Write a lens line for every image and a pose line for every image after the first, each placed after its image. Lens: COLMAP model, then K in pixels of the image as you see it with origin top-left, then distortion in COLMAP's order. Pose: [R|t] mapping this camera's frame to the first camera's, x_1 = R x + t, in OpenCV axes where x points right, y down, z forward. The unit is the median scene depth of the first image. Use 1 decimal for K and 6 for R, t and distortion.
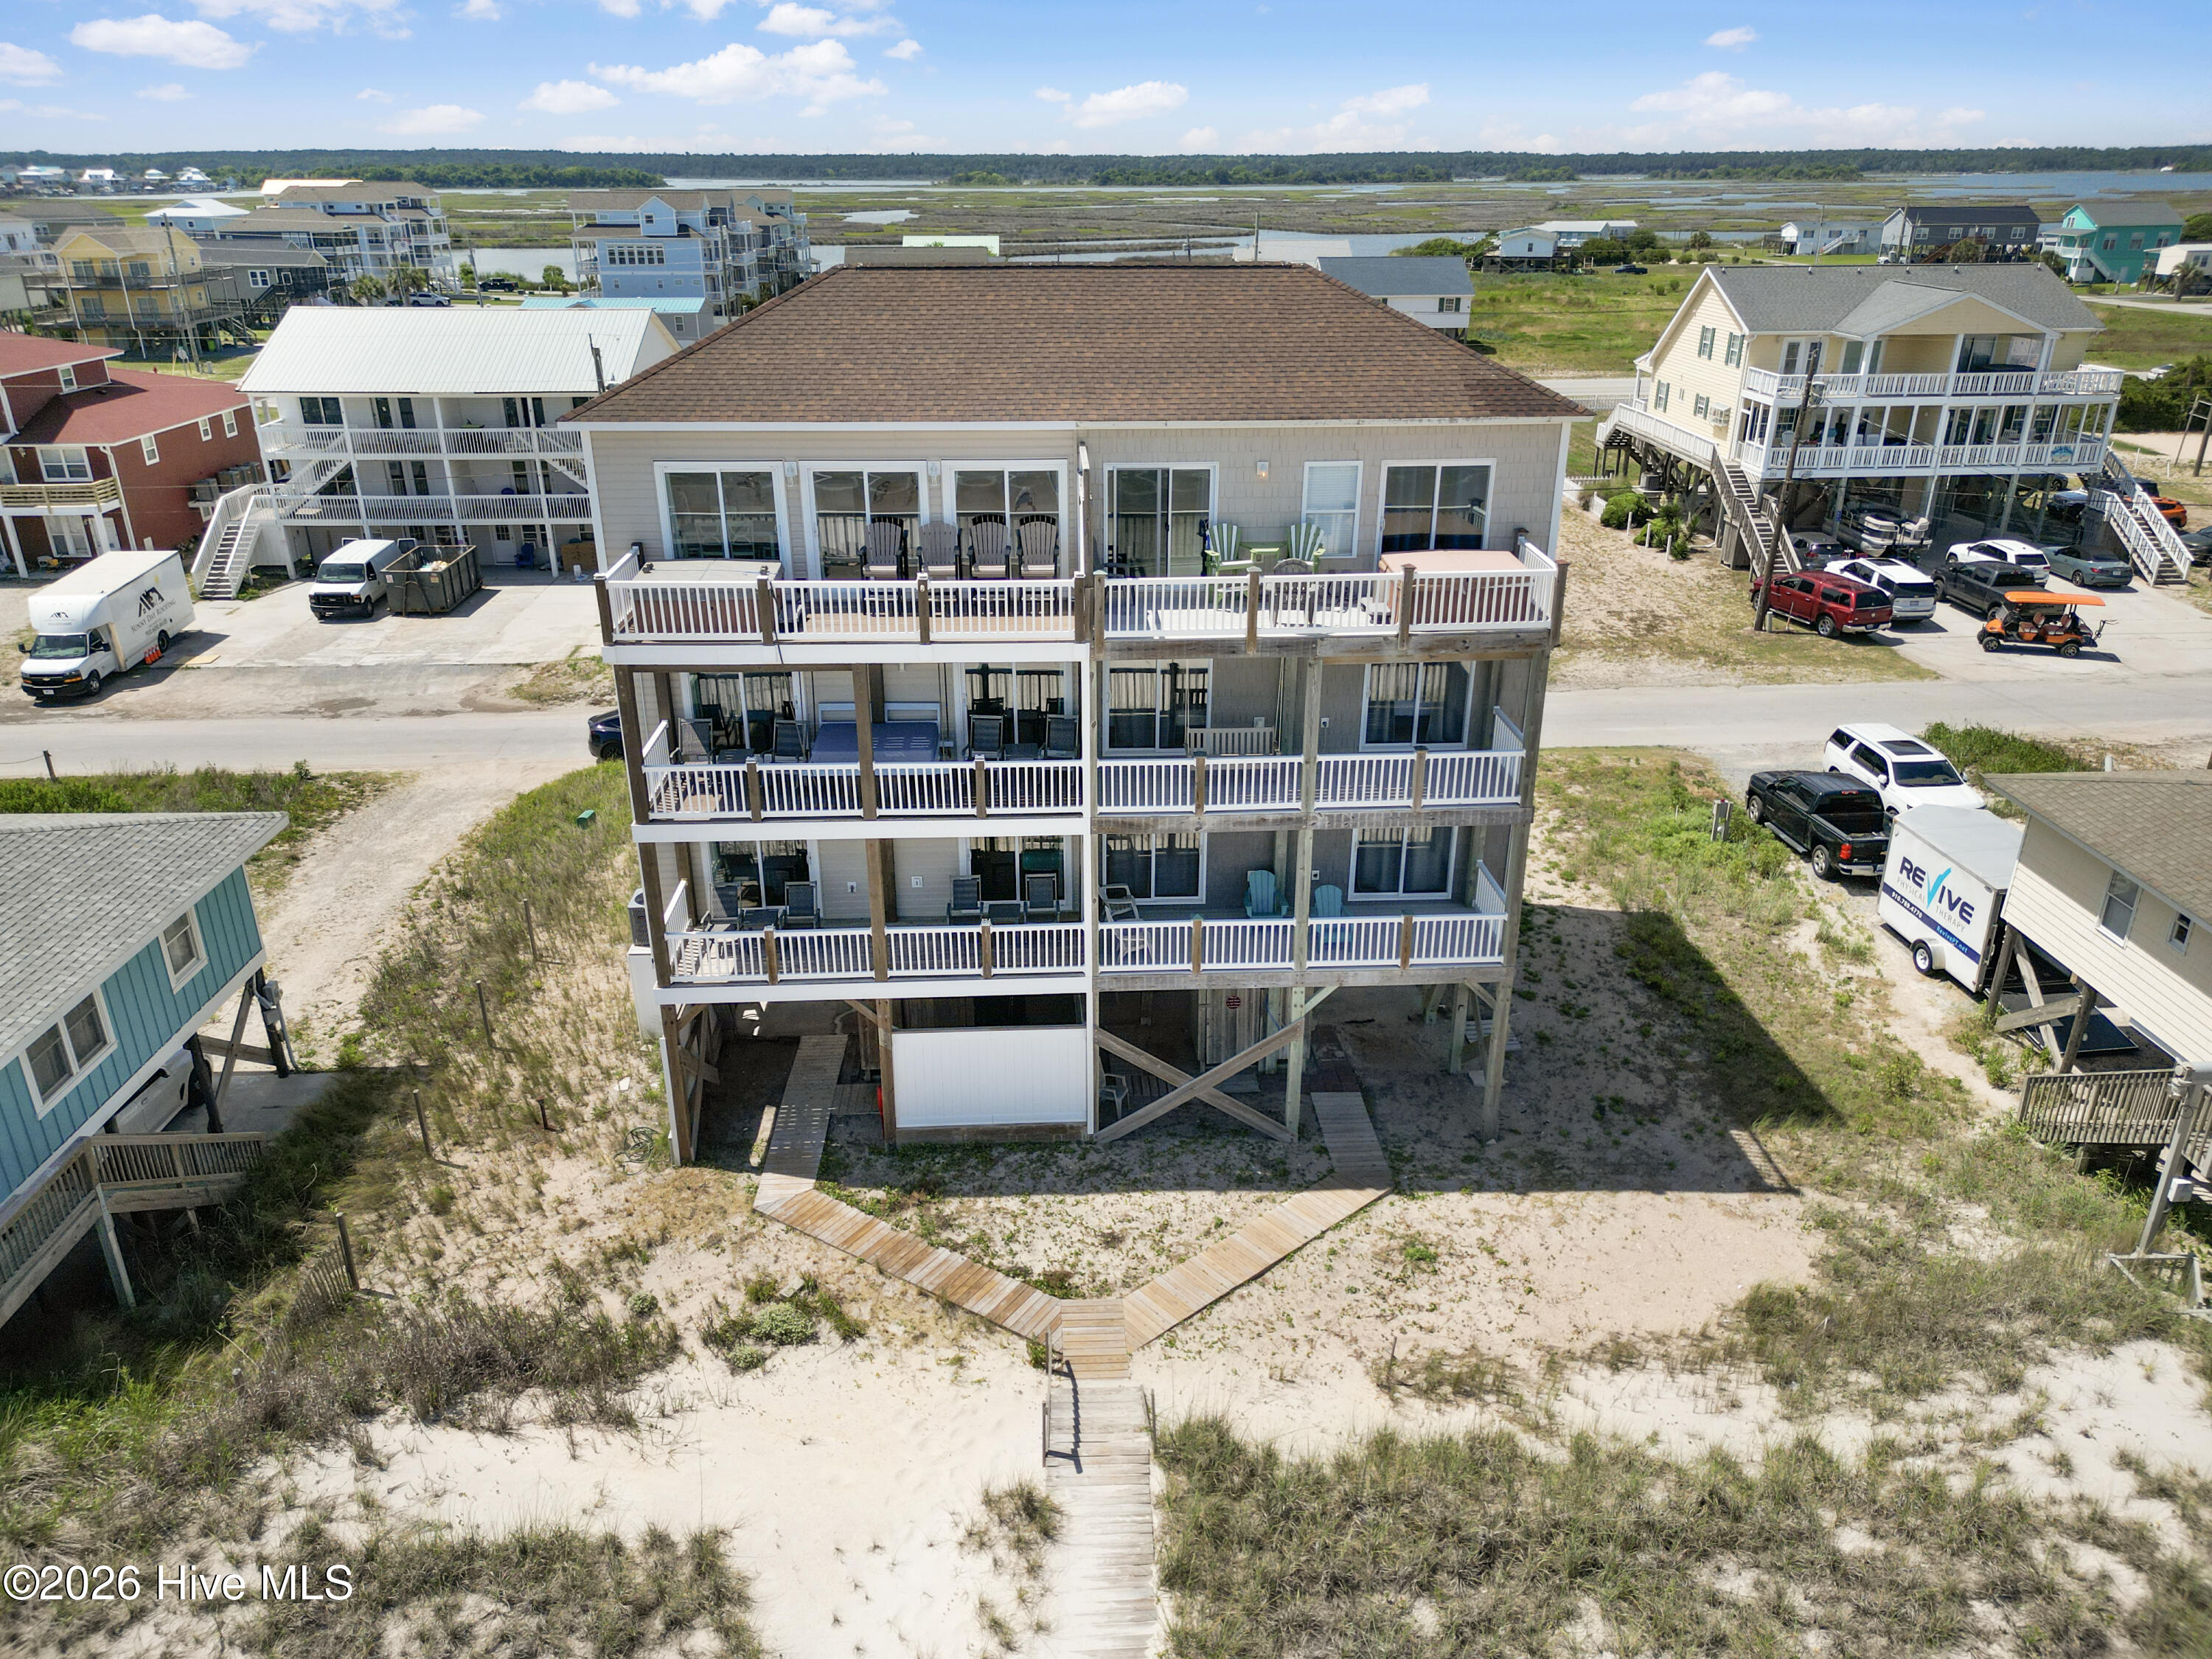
lens RADIAL K [[1549.2, 0, 1105.3], [0, 1549.2, 834.8], [0, 0, 1]] dist [0.061340, -0.057241]
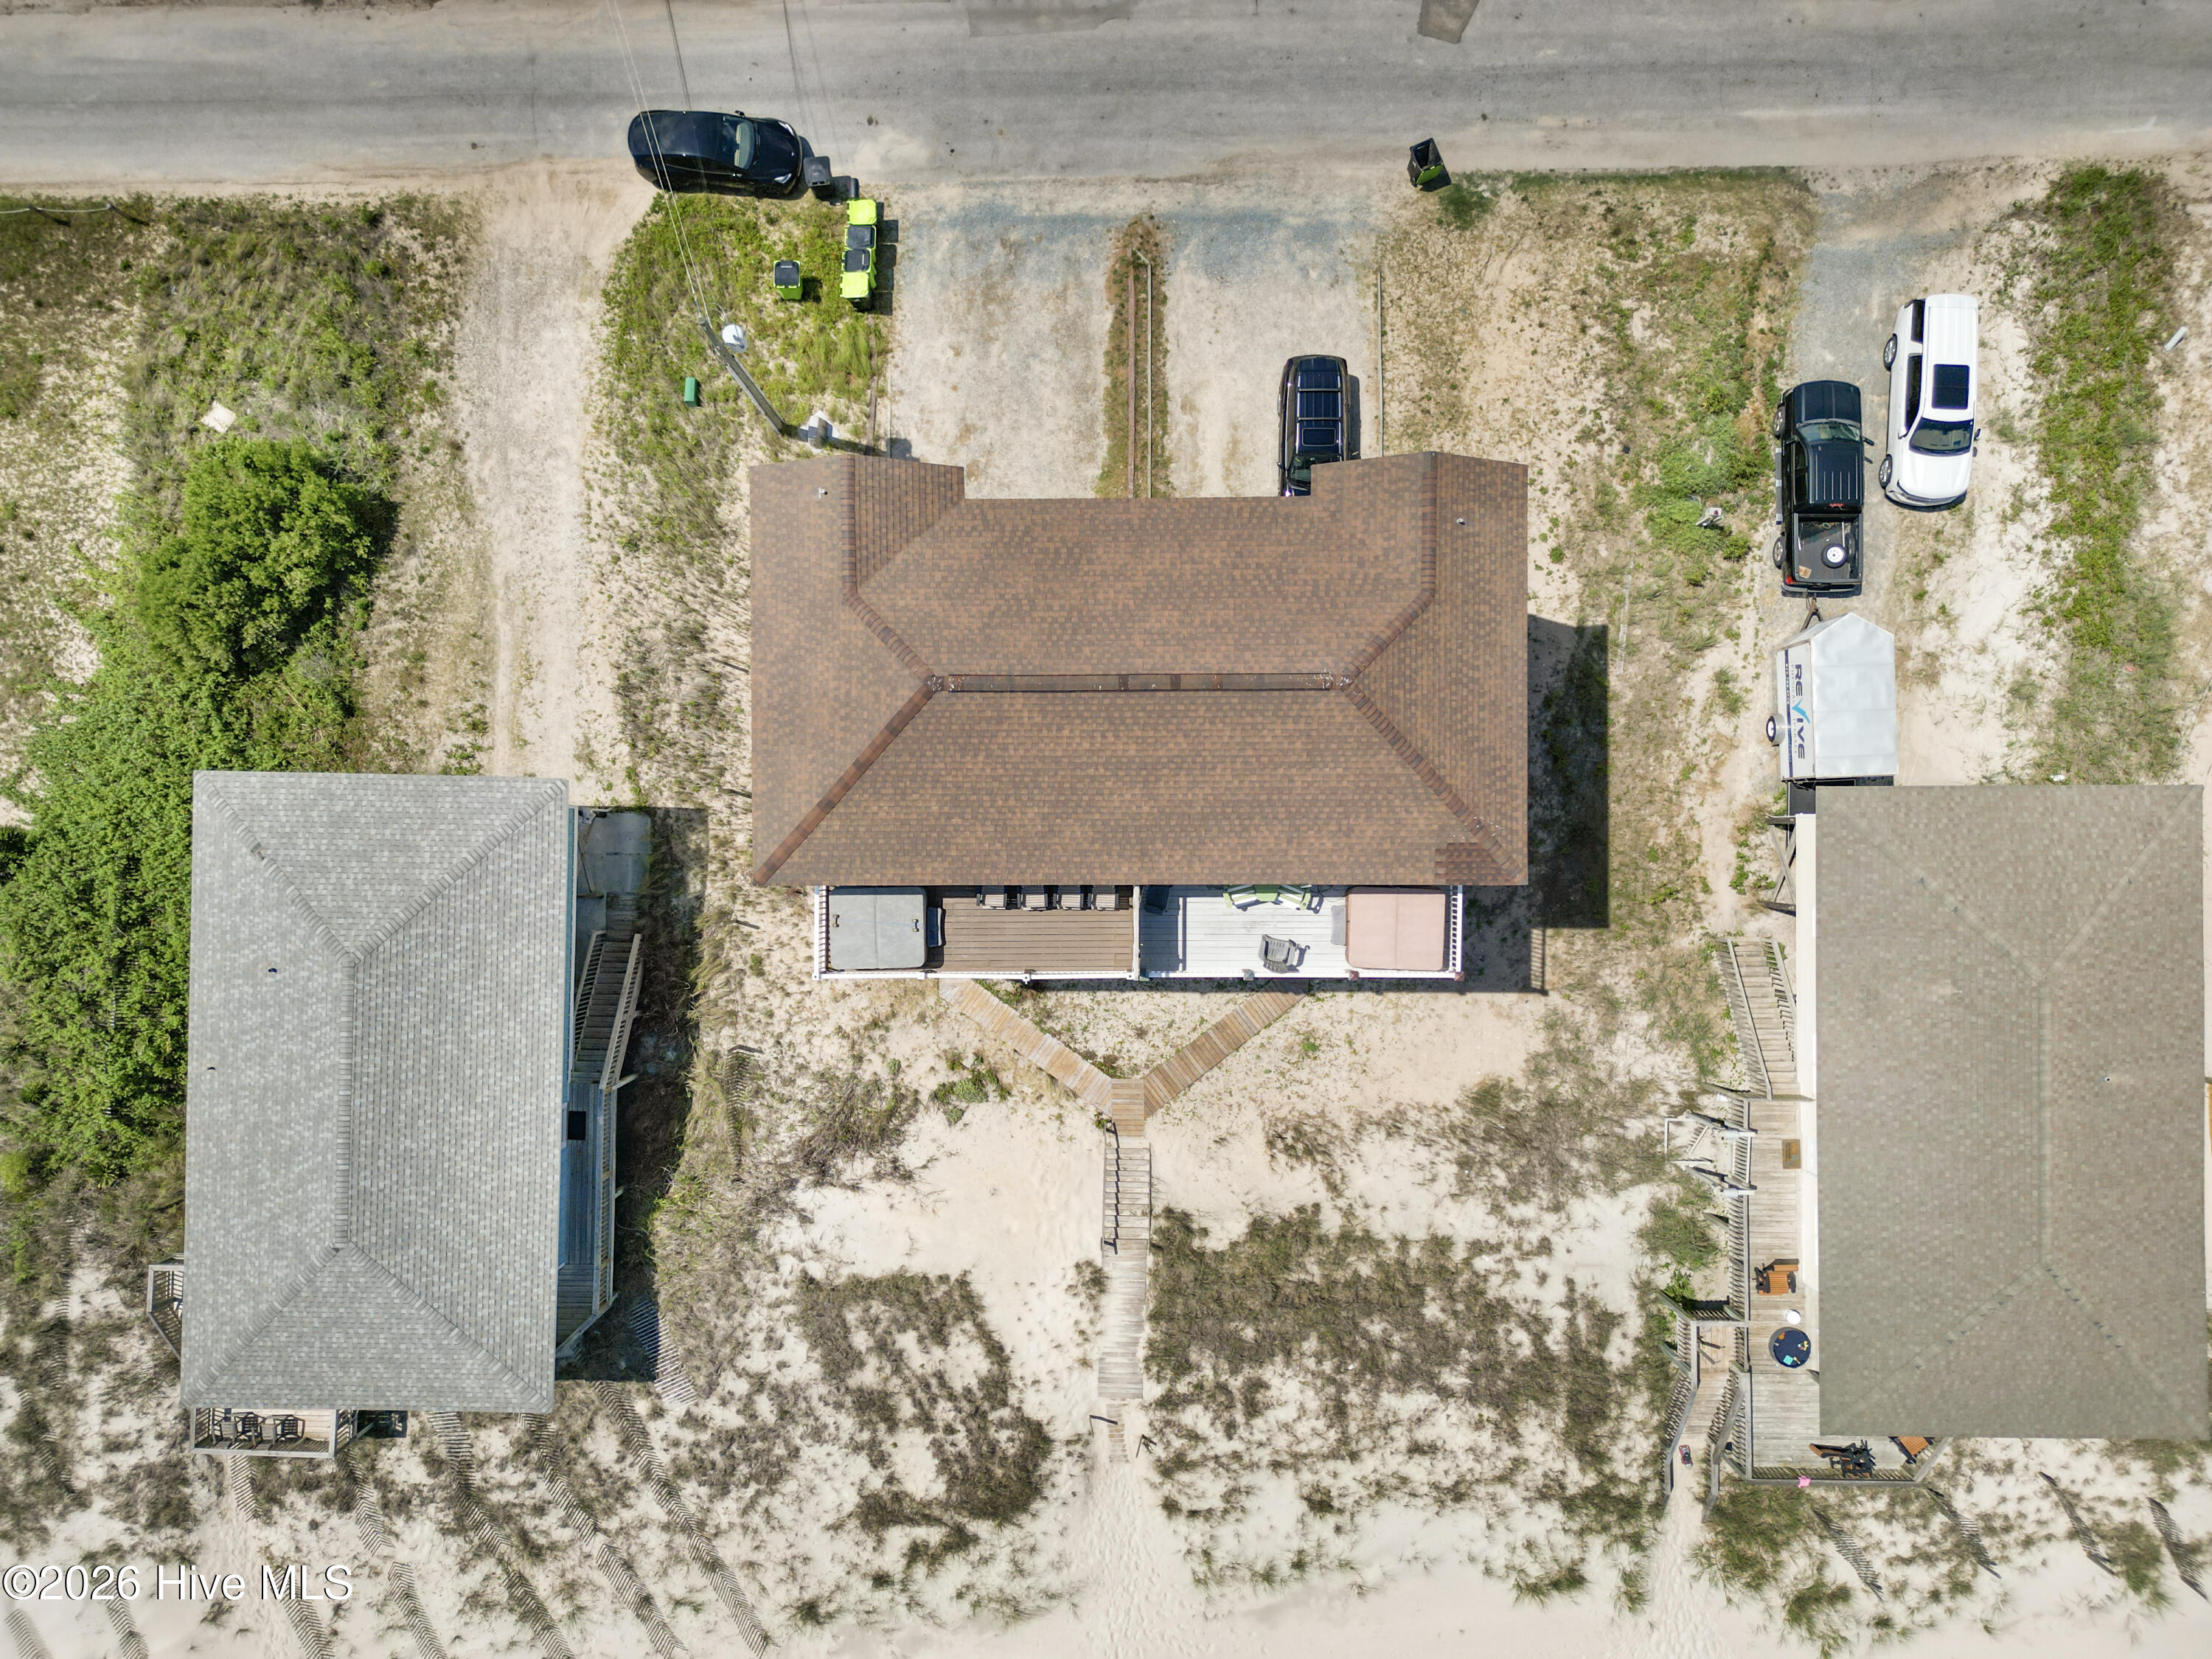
lens RADIAL K [[1549.2, 0, 1105.3], [0, 1549.2, 834.8], [0, 0, 1]] dist [0.061340, -0.057241]
pose [[0.998712, 0.049479, -0.011205, -0.026774], [-0.009394, 0.397414, 0.917591, -1.379790], [0.049855, -0.916304, 0.397368, 0.463229]]
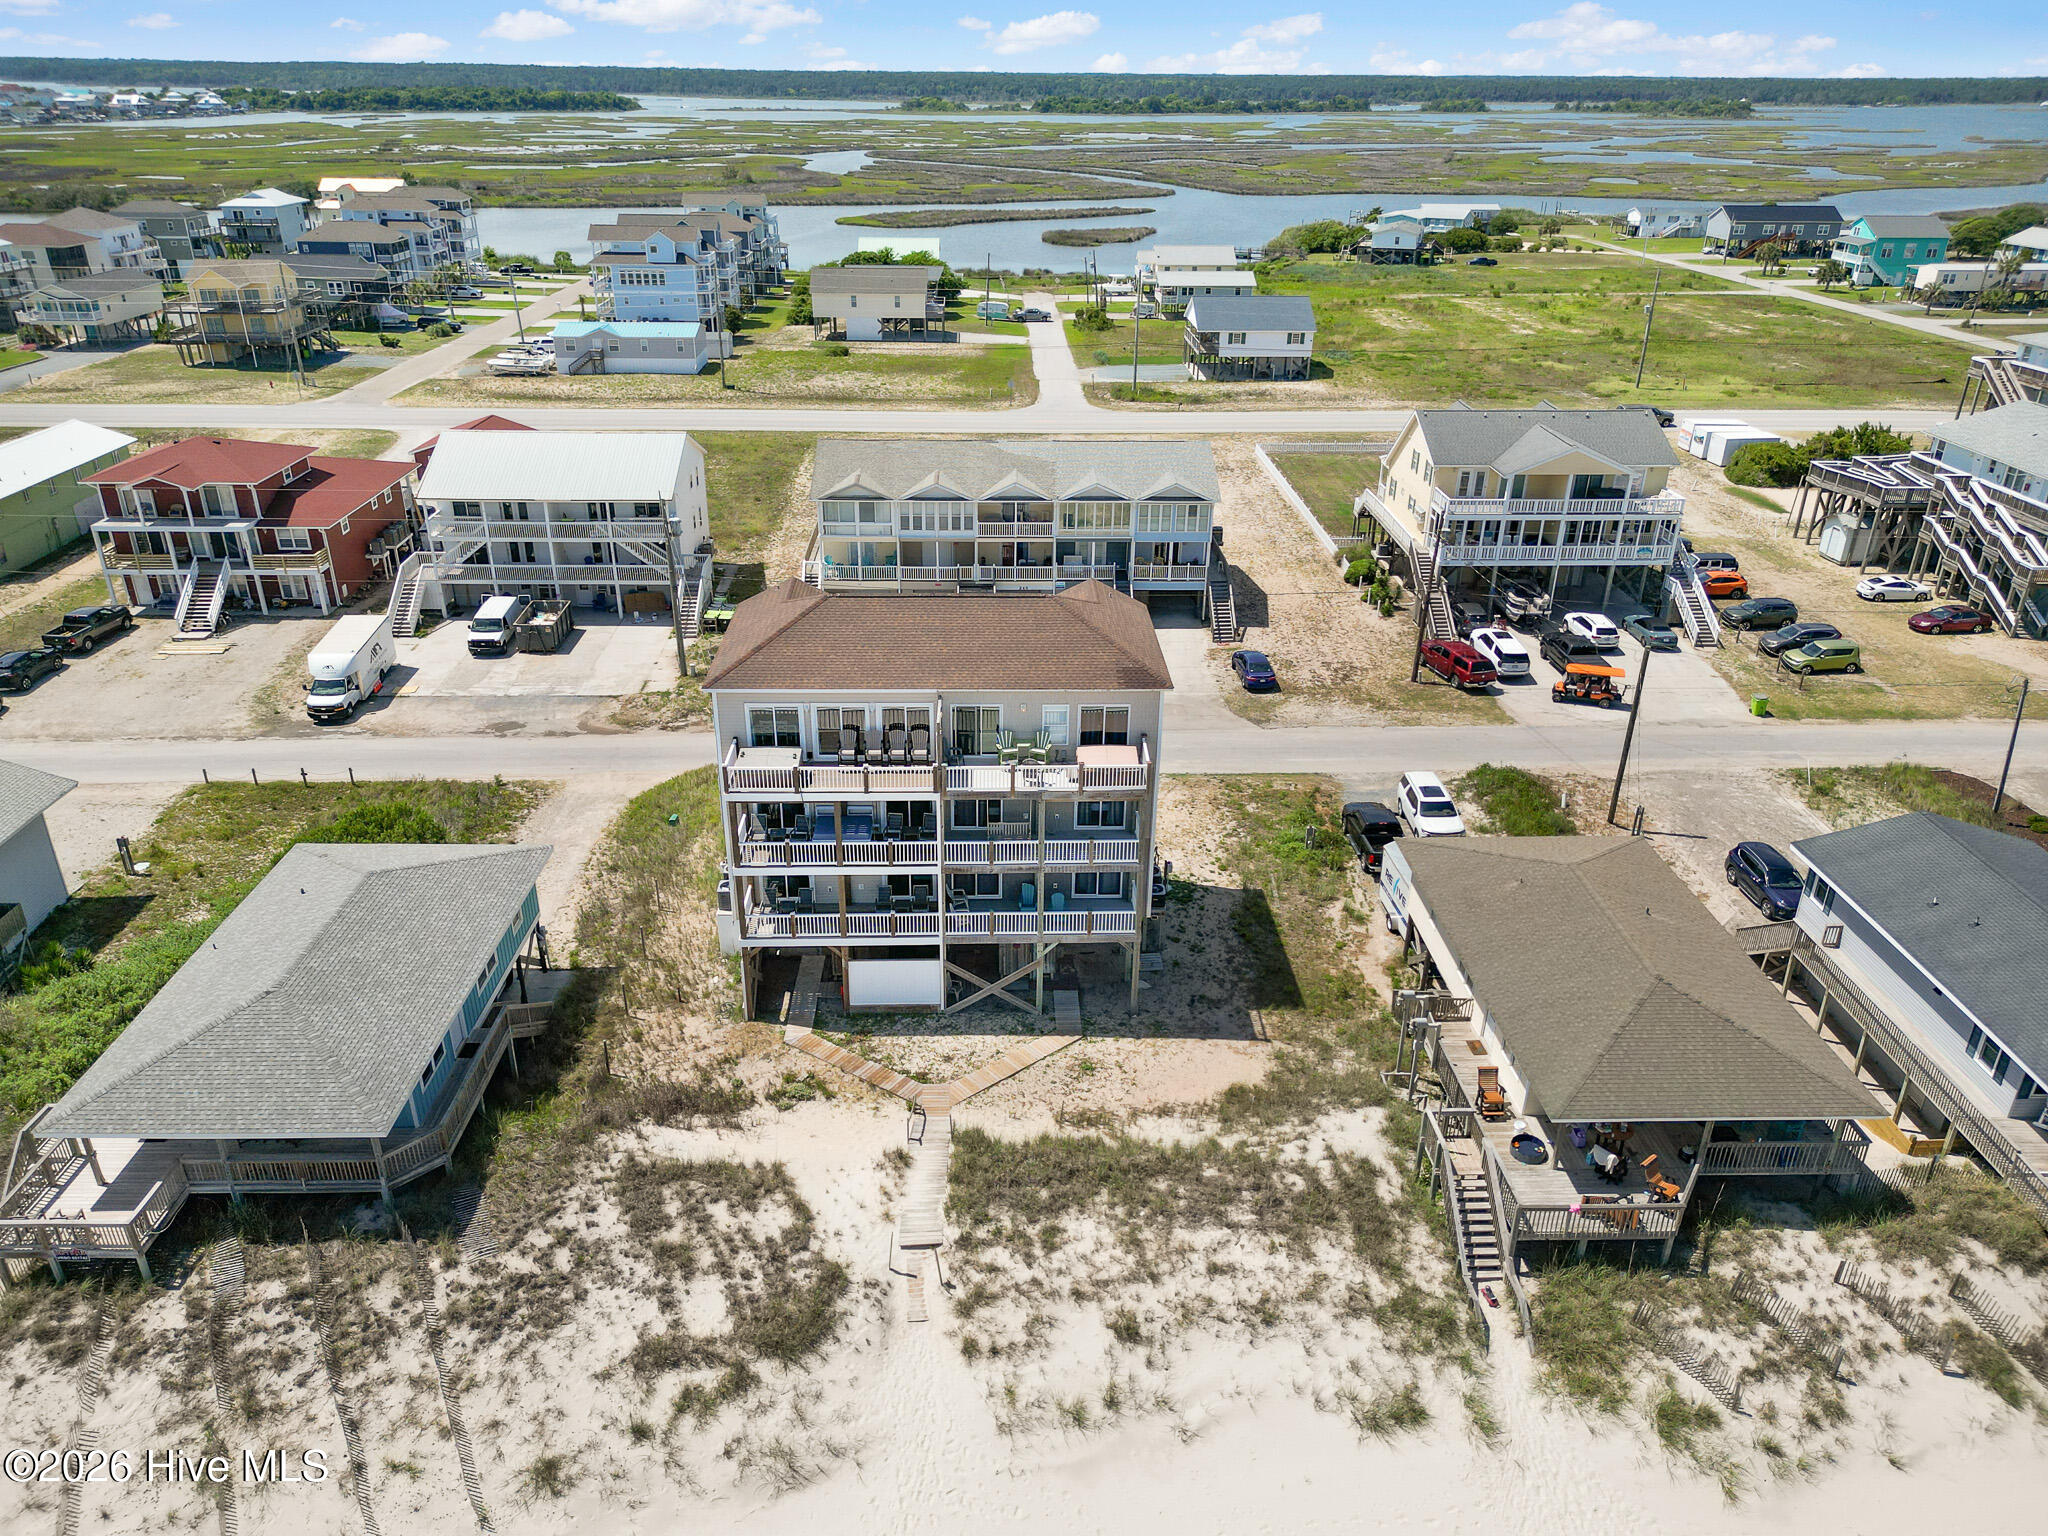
lens RADIAL K [[1434.3, 0, 1023.4], [0, 1434.3, 772.9], [0, 0, 1]] dist [0.061340, -0.057241]
pose [[0.999795, 0.017483, -0.010218, 0.116027], [-0.017025, 0.998914, 0.043369, -0.216632], [0.010965, -0.043186, 0.999007, -0.938356]]
